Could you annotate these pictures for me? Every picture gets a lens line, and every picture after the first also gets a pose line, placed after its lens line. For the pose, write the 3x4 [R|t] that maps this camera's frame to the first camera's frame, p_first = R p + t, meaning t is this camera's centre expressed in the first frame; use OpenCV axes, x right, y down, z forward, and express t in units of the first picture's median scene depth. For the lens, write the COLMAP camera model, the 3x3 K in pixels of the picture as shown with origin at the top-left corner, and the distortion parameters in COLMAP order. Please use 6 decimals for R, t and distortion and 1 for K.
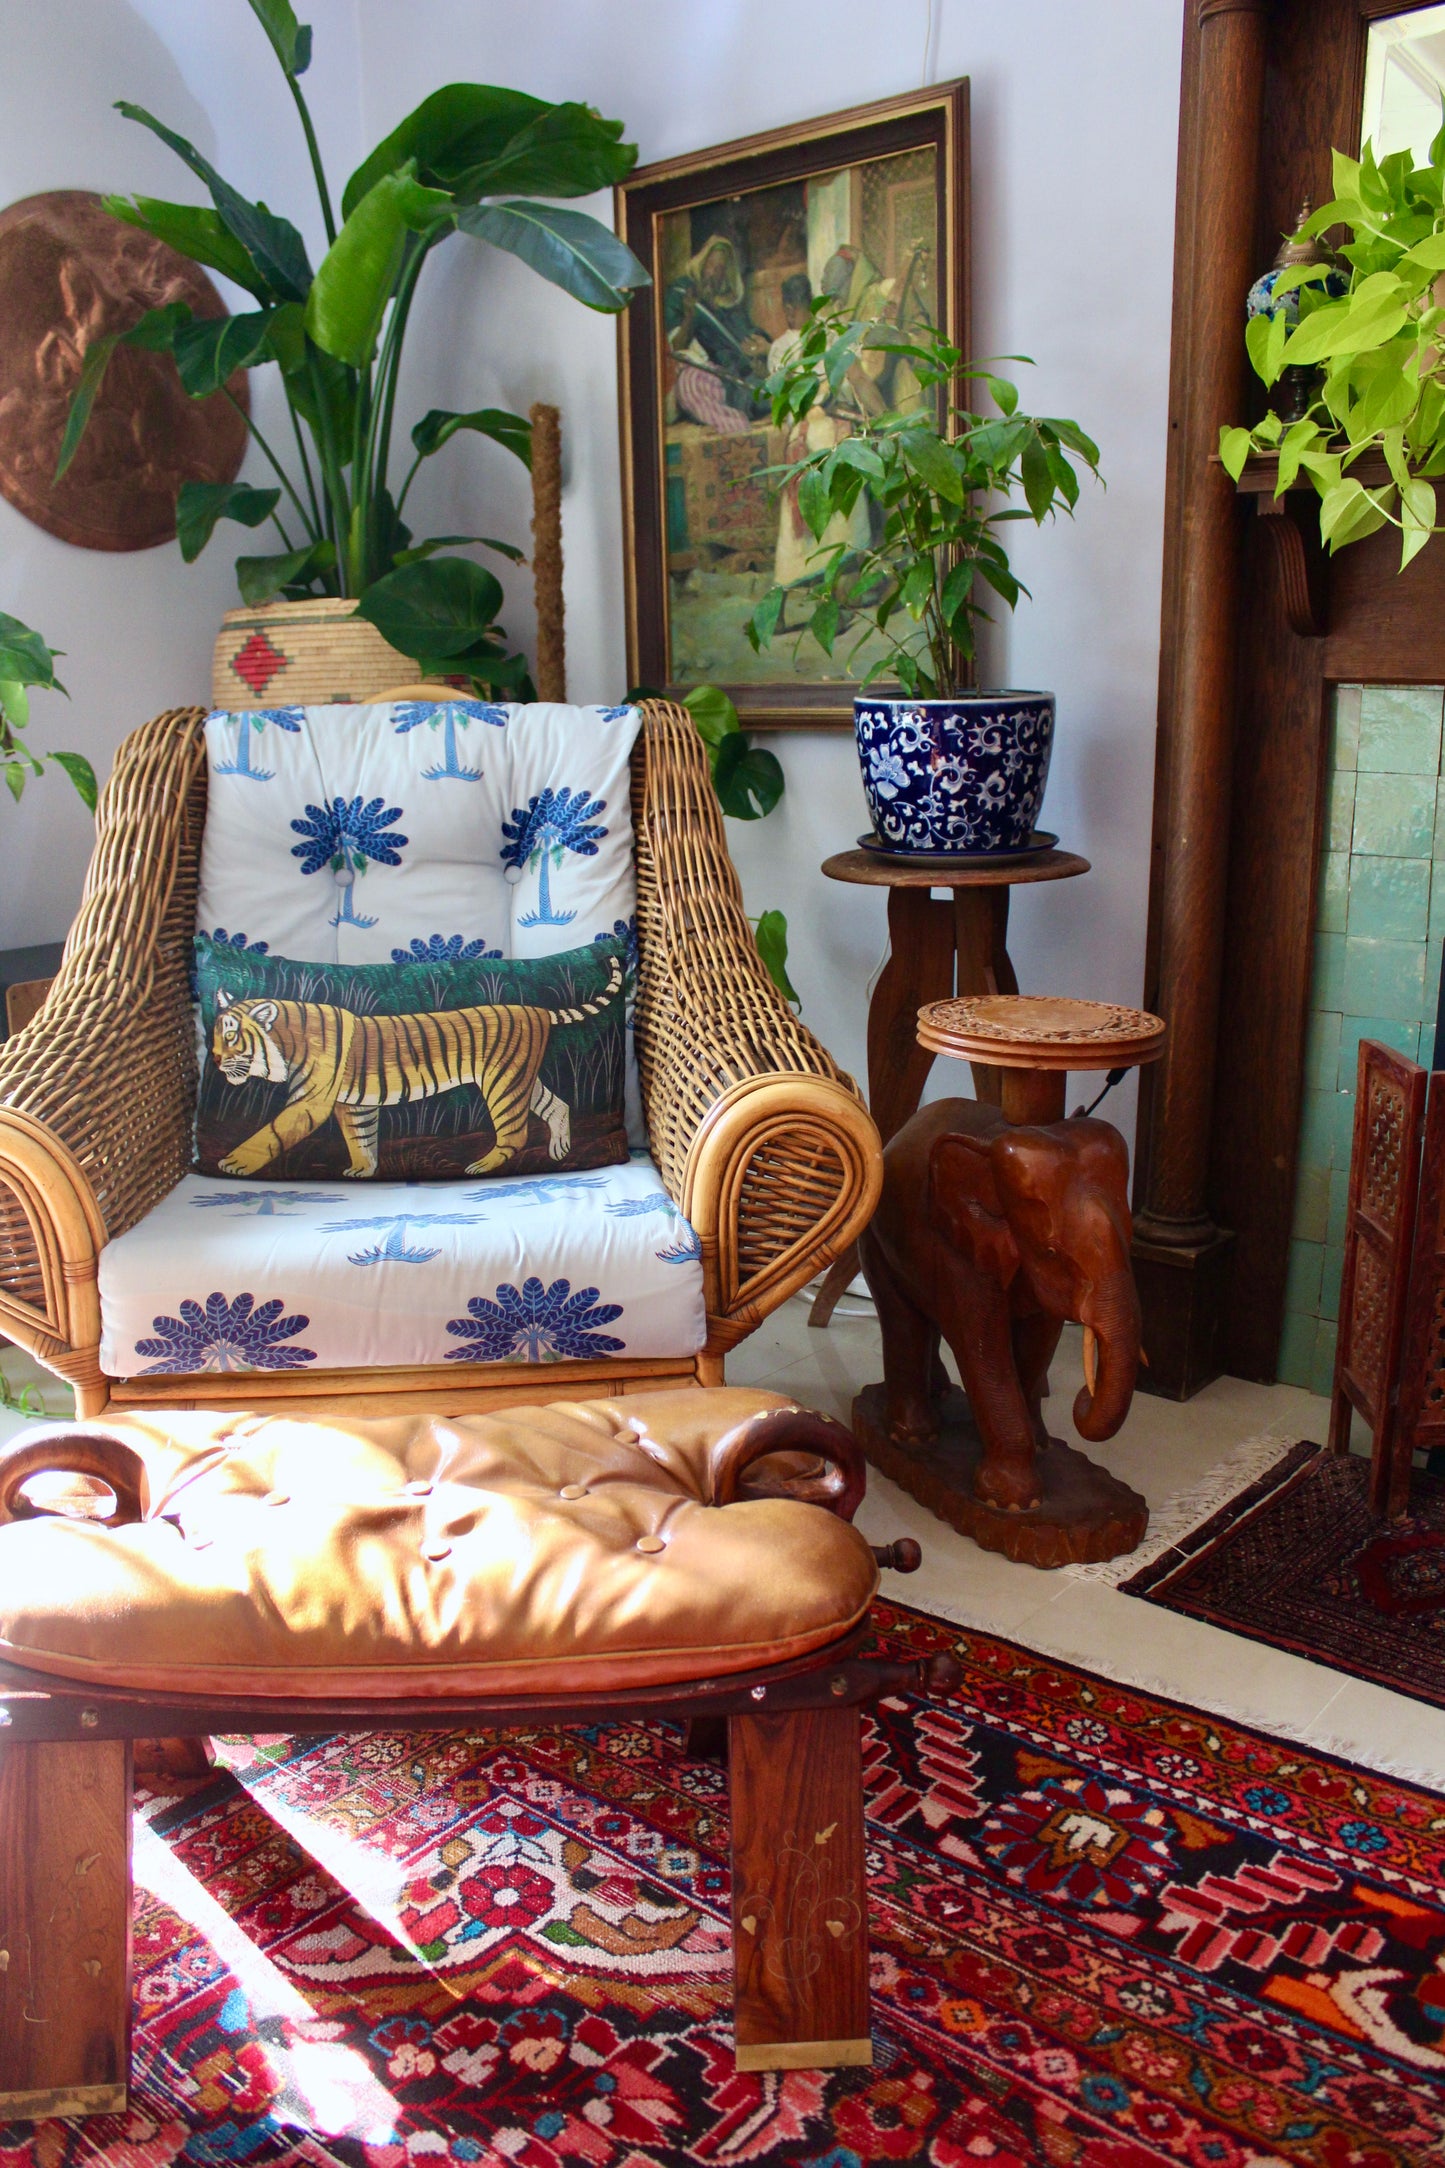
lens RADIAL K [[1797.9, 0, 601.7], [0, 1797.9, 980.8], [0, 0, 1]] dist [-0.170328, 0.140876]
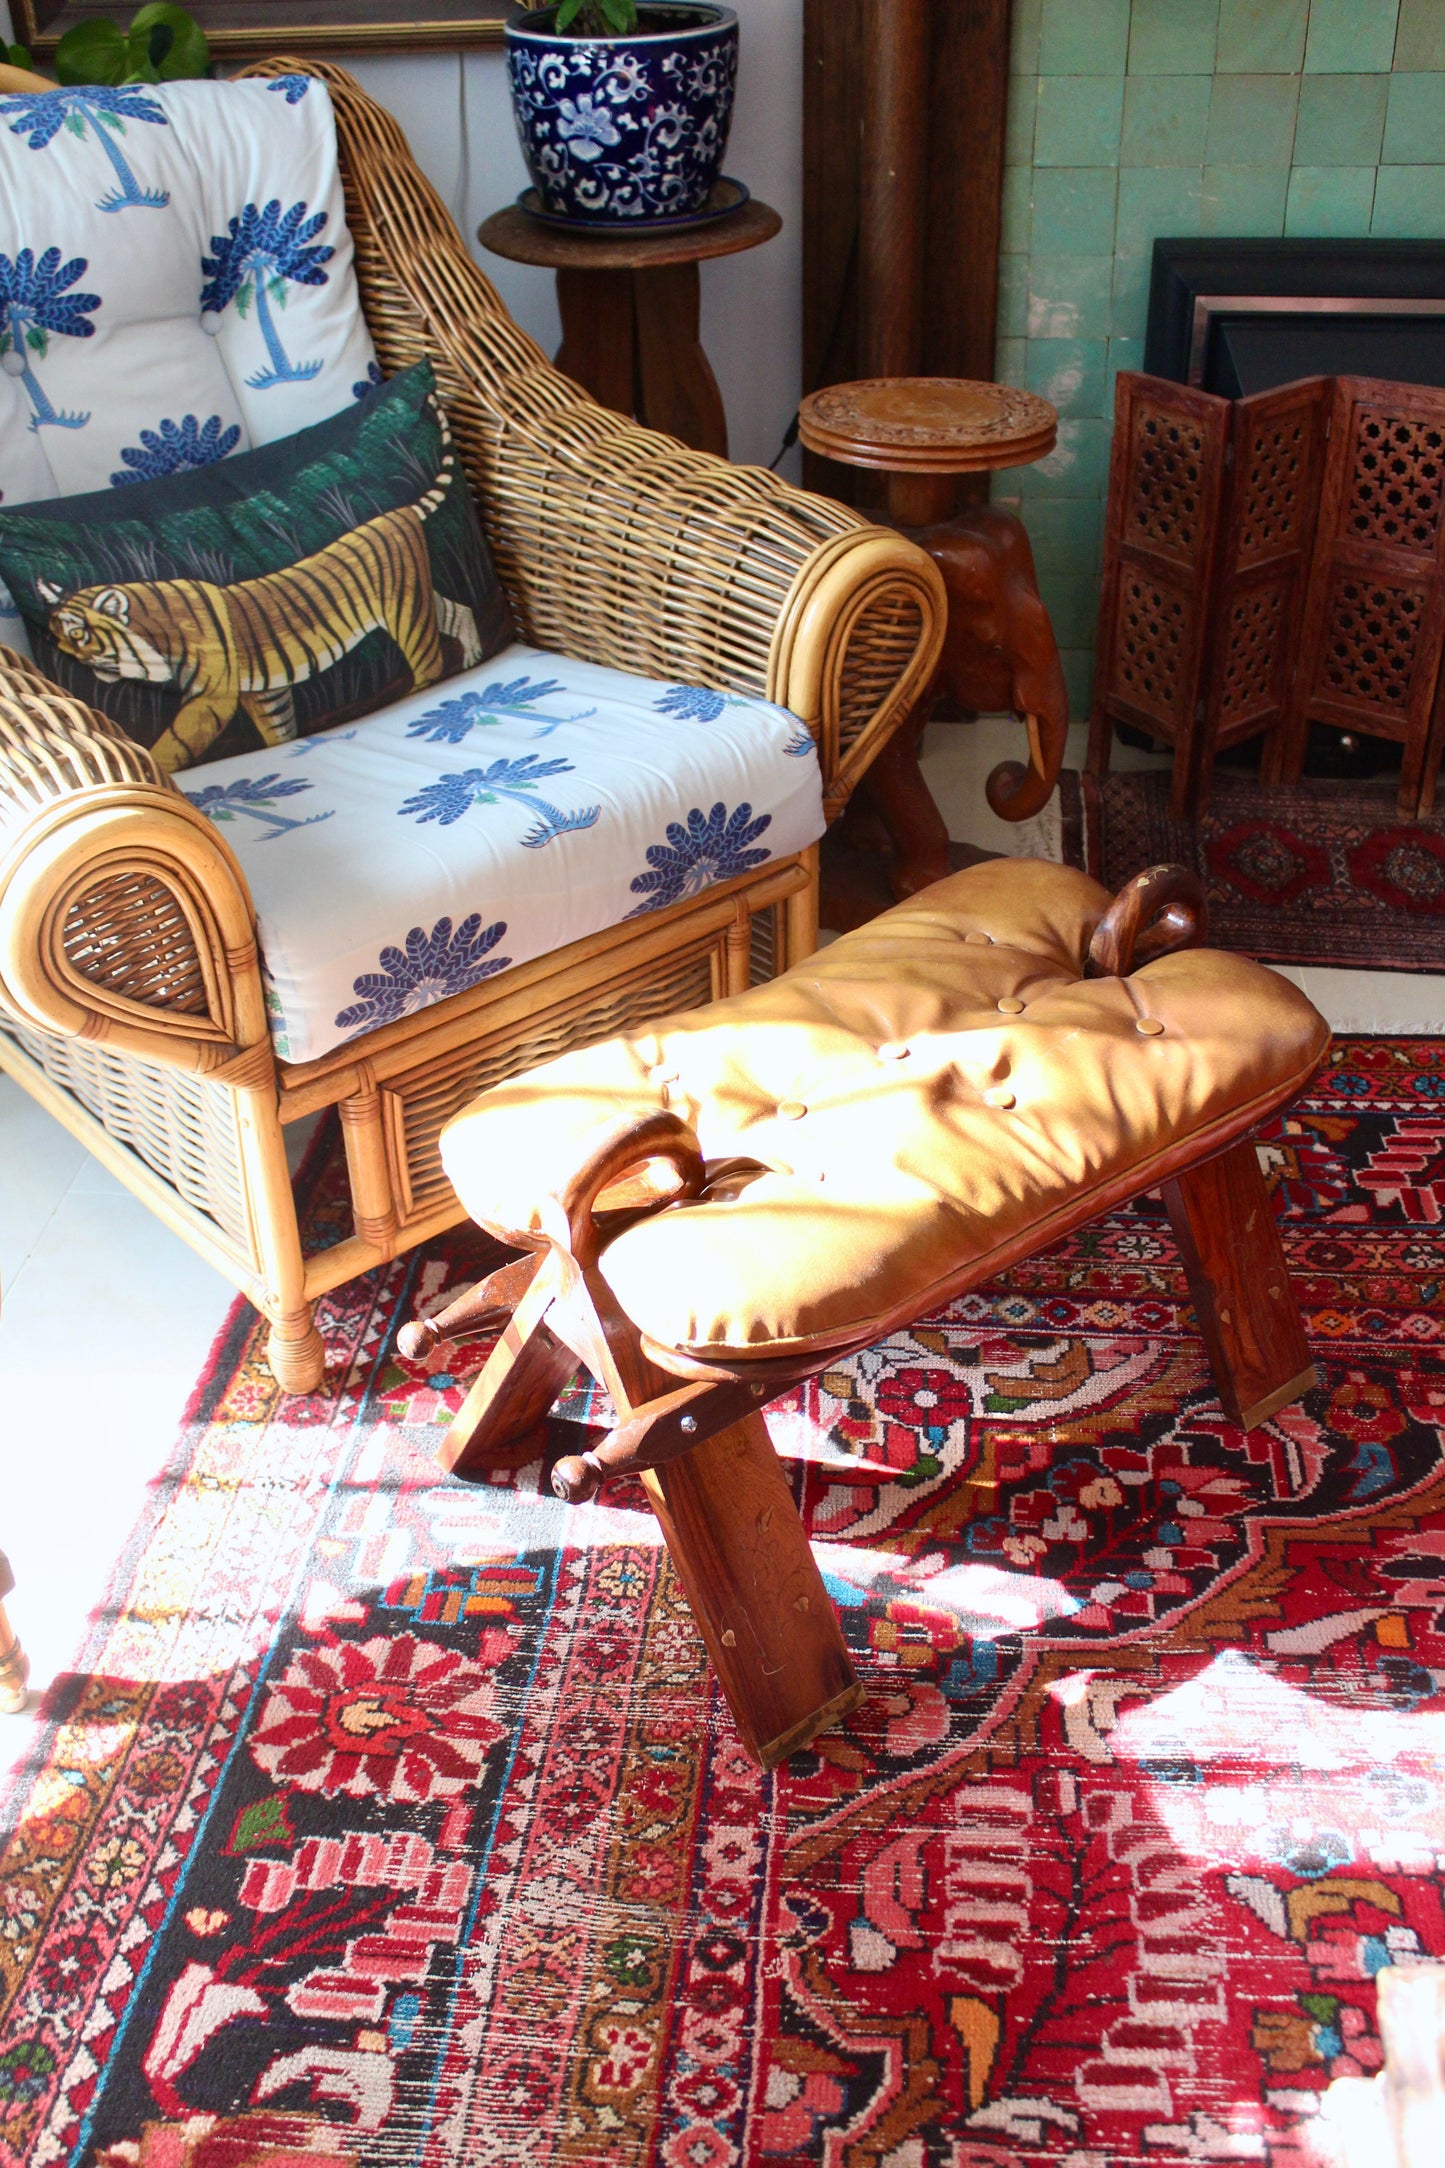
lens RADIAL K [[2149.5, 0, 721.7], [0, 2149.5, 1060.2], [0, 0, 1]] dist [-0.081531, 0.000000]
pose [[0.815049, -0.317701, 0.484521, -0.426825], [0.119864, 0.910625, 0.395467, -0.107061], [-0.566857, -0.264249, 0.780286, 0.071520]]
